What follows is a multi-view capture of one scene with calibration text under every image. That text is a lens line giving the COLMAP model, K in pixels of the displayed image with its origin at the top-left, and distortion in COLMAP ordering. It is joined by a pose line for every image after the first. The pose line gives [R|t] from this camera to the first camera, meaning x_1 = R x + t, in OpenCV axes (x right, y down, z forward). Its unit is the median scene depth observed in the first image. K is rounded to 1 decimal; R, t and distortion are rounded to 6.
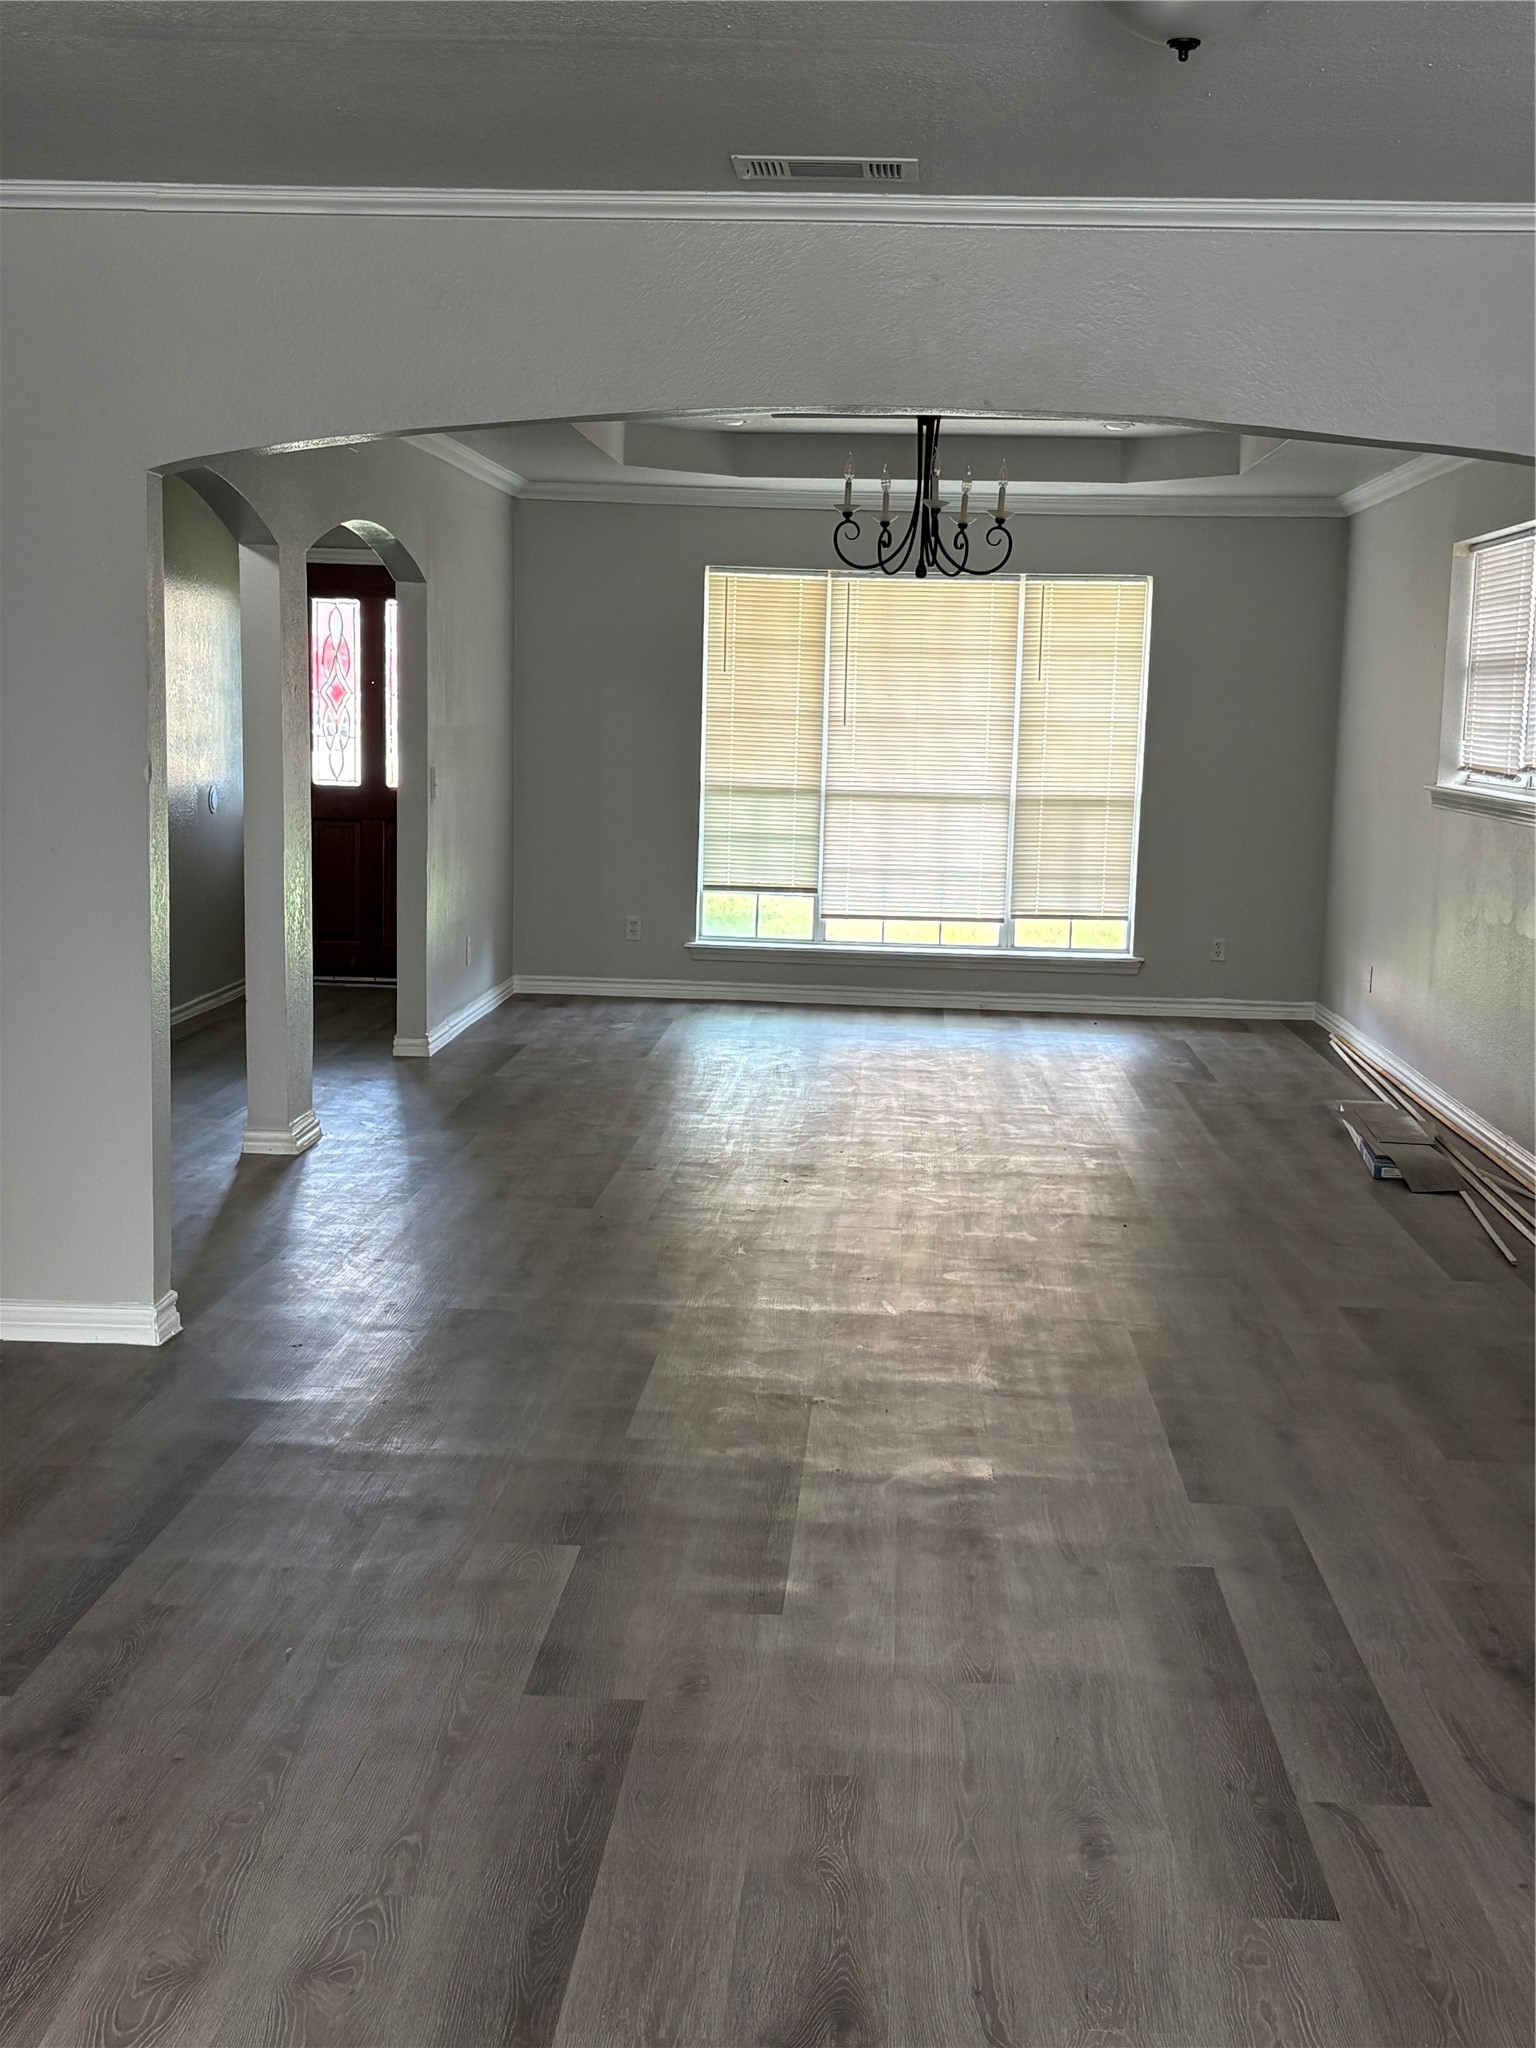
lens RADIAL K [[2358.8, 0, 768.2], [0, 2358.8, 1033.2], [0, 0, 1]] dist [0.094072, 0.000000]
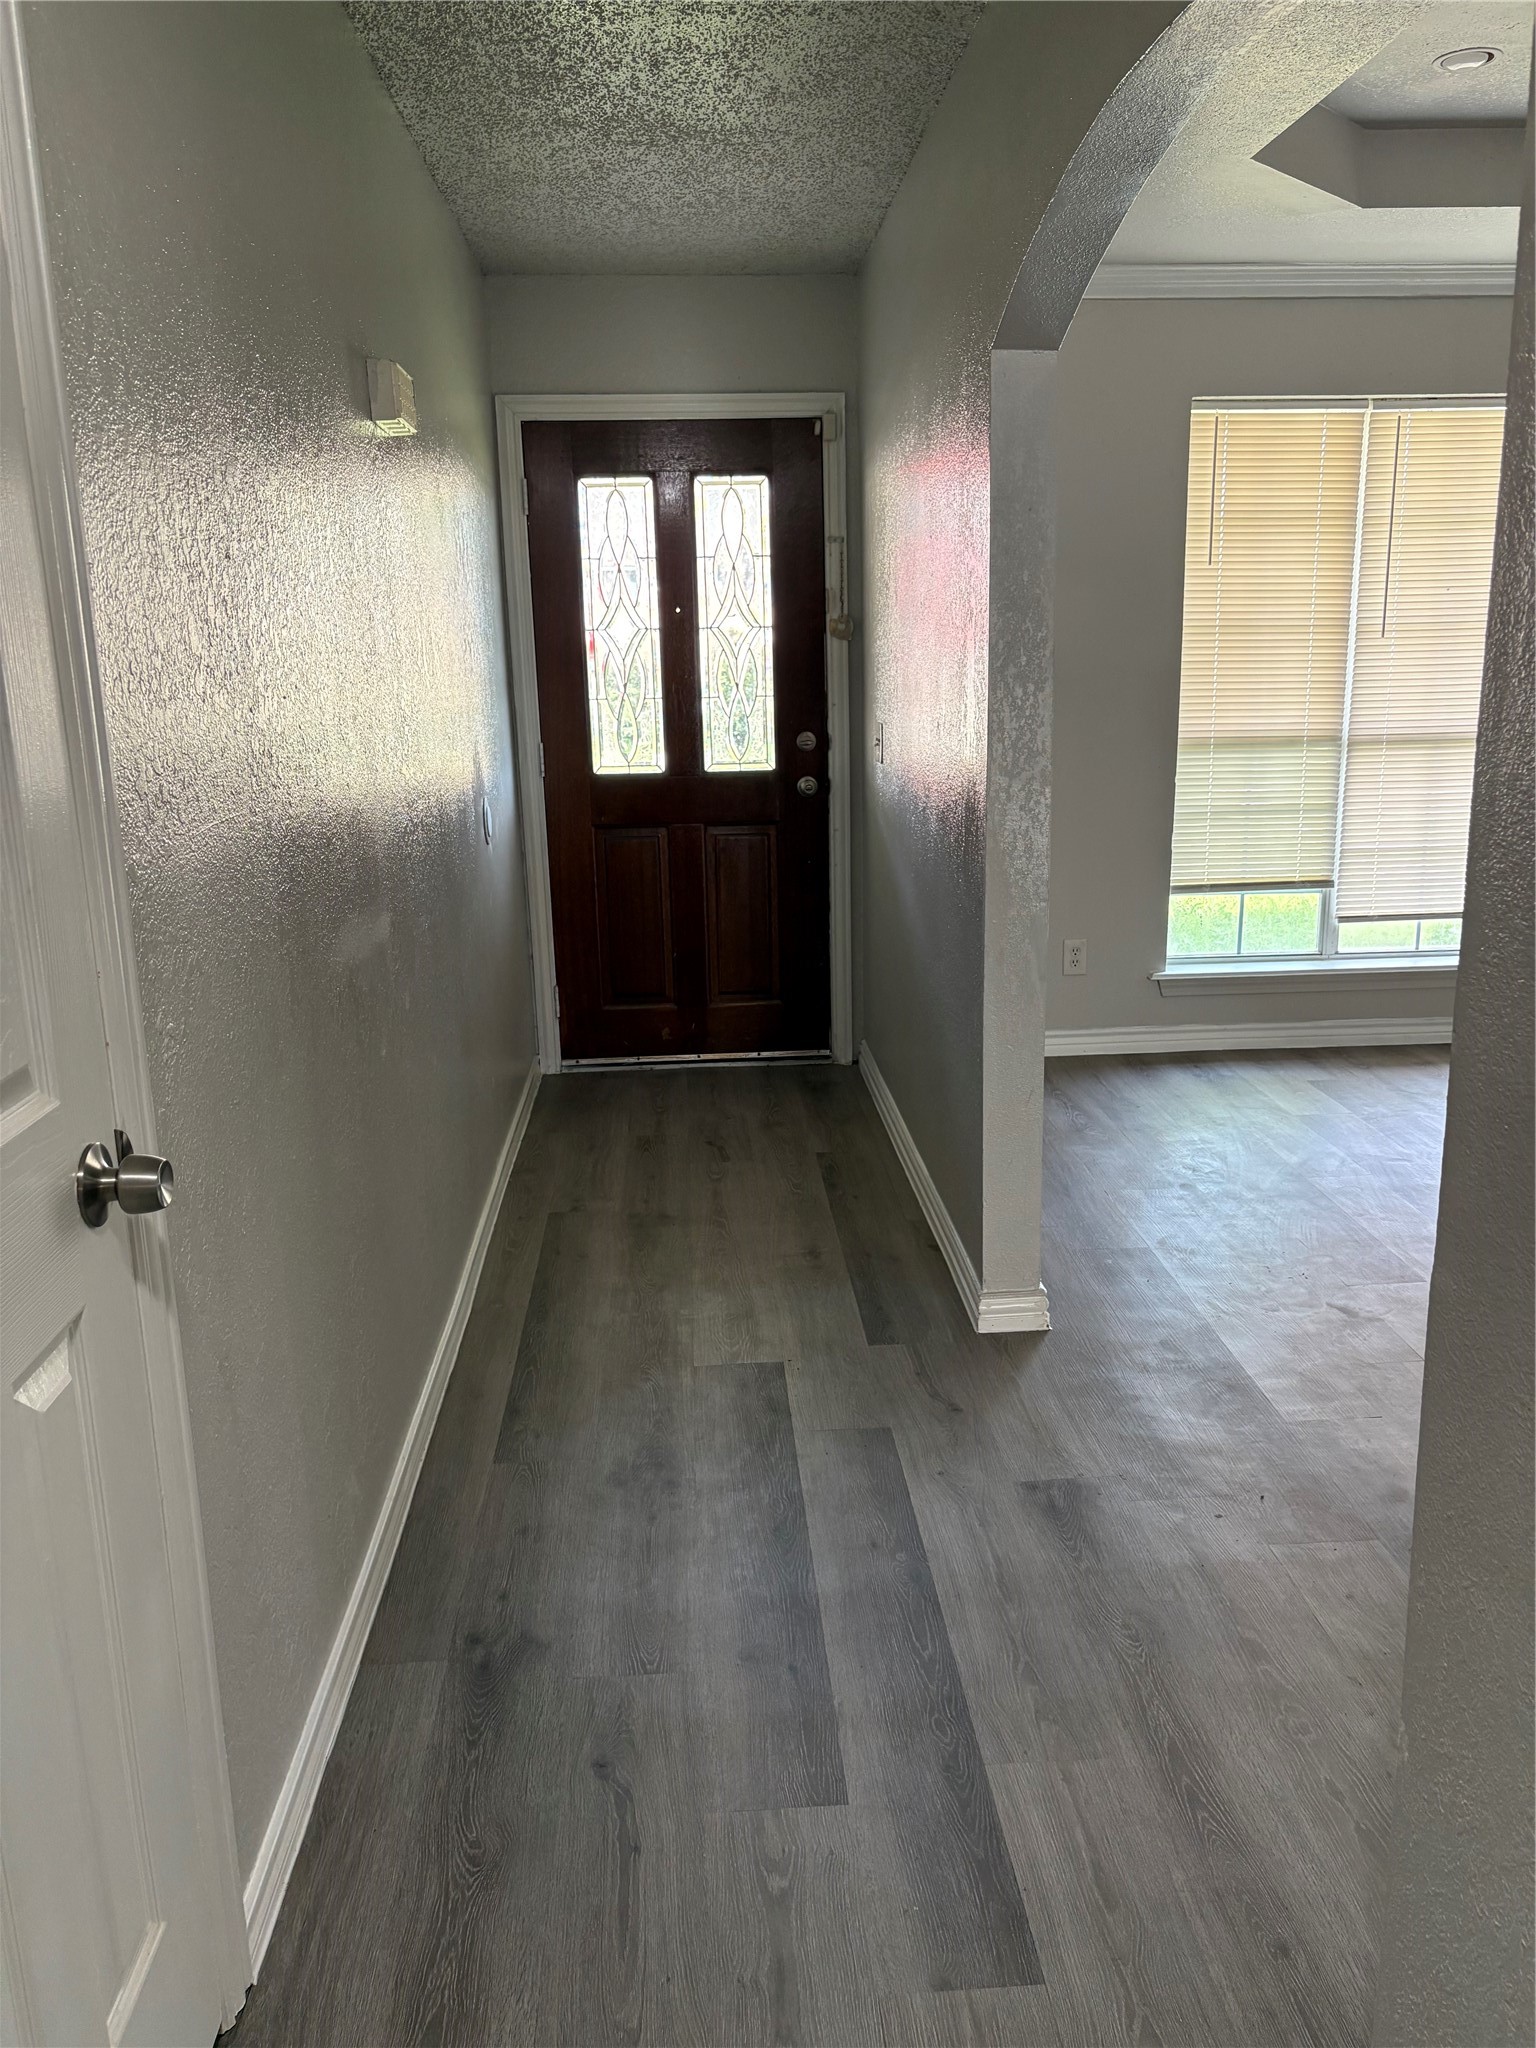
lens RADIAL K [[1549.2, 0, 762.2], [0, 1549.2, 1020.1], [0, 0, 1]] dist [0.001793, 0.000146]
pose [[0.993108, -0.074869, 0.090169, -0.219134], [0.067836, 0.994589, 0.078687, -0.078723], [-0.095572, -0.072028, 0.992813, 0.655598]]
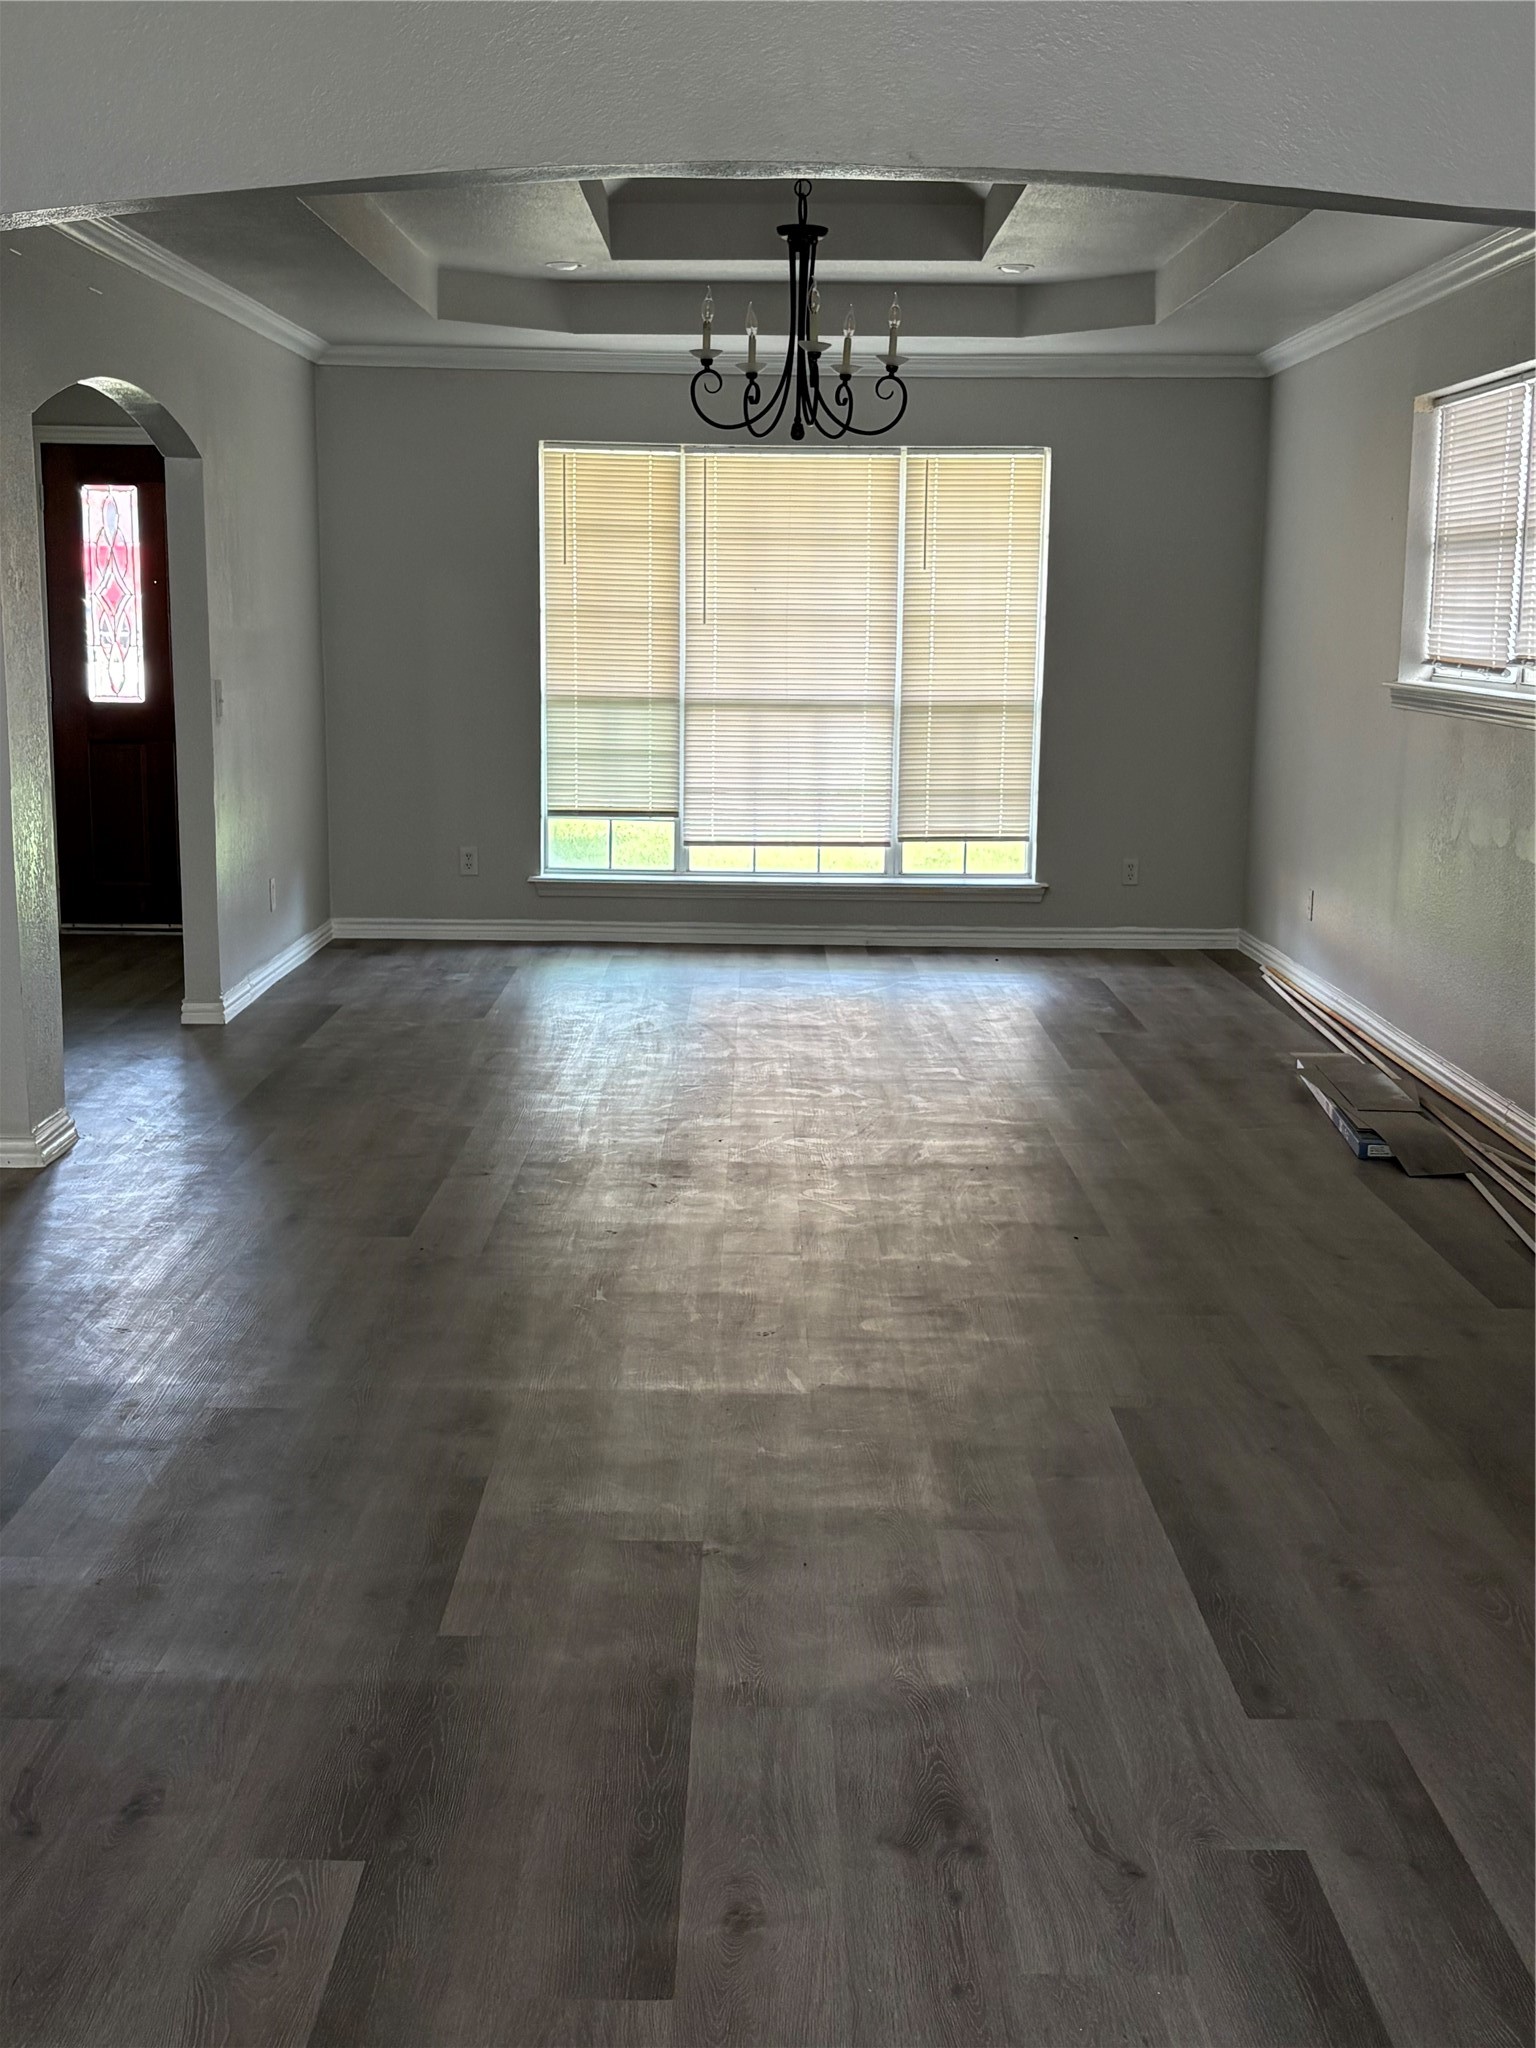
lens RADIAL K [[2358.8, 0, 781.2], [0, 2358.8, 1022.4], [0, 0, 1]] dist [0.094072, 0.000000]
pose [[0.997545, -0.026503, 0.064818, -0.000002], [0.024191, 0.999052, 0.036197, -0.016179], [-0.065716, -0.034540, 0.997240, 0.138273]]
